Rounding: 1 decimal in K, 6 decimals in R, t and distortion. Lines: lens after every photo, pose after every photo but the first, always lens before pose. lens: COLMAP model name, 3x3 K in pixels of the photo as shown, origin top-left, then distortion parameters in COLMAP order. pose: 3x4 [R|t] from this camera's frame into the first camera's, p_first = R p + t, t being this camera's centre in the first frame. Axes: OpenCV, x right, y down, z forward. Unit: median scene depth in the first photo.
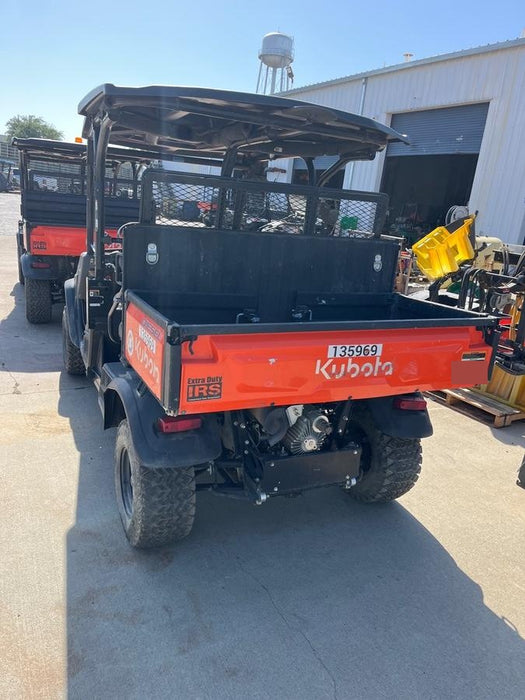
lens RADIAL K [[535.8, 0, 263.3], [0, 535.8, 351.5], [0, 0, 1]] dist [0.013231, -0.002745]
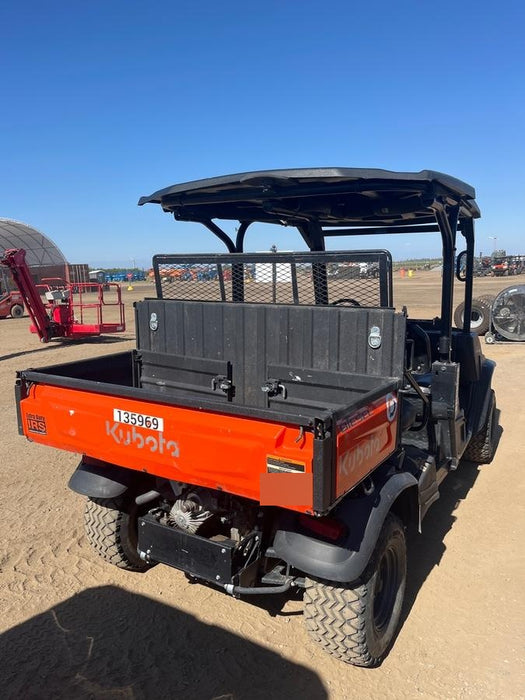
lens RADIAL K [[535.8, 0, 261.9], [0, 535.8, 351.1], [0, 0, 1]] dist [0.013231, -0.002745]
pose [[0.534301, 0.047172, -0.843977, 1.082941], [-0.168998, 0.984245, -0.051977, -0.109069], [0.828228, 0.170402, 0.533855, 0.641930]]
